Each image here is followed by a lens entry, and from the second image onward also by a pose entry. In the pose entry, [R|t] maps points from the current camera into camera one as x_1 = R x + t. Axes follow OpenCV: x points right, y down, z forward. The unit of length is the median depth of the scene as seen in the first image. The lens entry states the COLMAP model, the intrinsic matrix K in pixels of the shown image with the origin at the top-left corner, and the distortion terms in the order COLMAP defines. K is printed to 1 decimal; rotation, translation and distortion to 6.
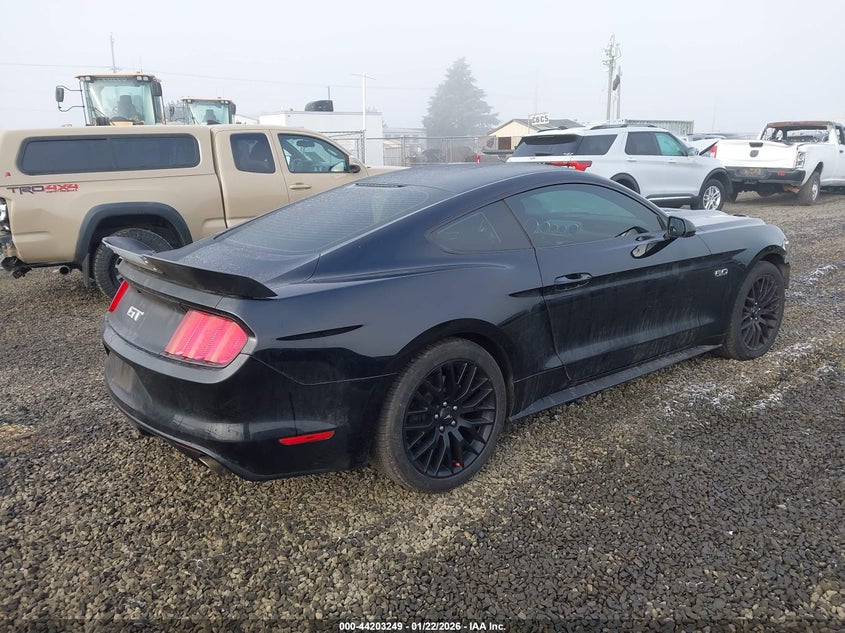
lens RADIAL K [[700.9, 0, 419.2], [0, 700.9, 316.1], [0, 0, 1]] dist [0.001210, -0.005564]
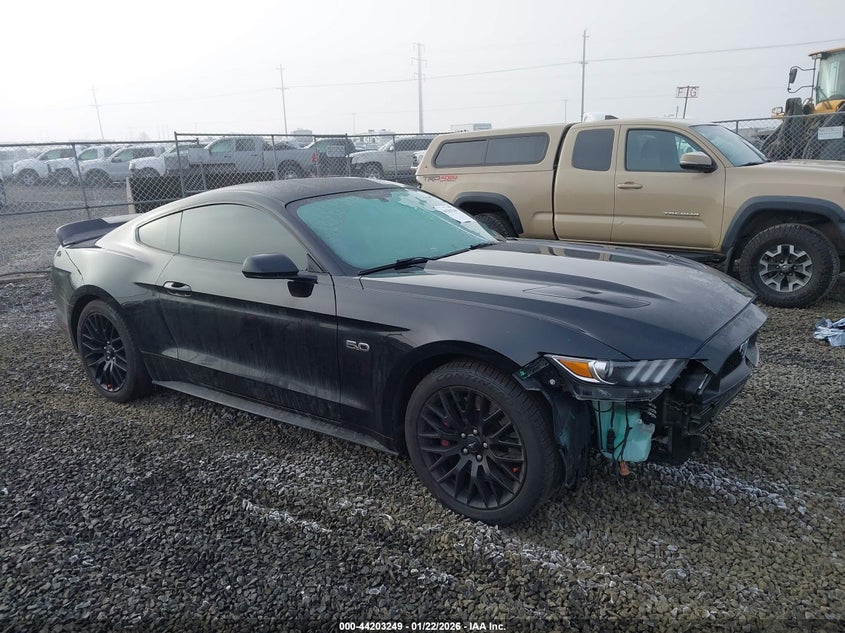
lens RADIAL K [[700.9, 0, 419.2], [0, 700.9, 316.1], [0, 0, 1]] dist [0.001210, -0.005564]
pose [[0.252003, 0.229400, -0.940144, 0.701768], [-0.188615, 0.964509, 0.184788, -0.146369], [0.949167, 0.130758, 0.286328, 0.527530]]
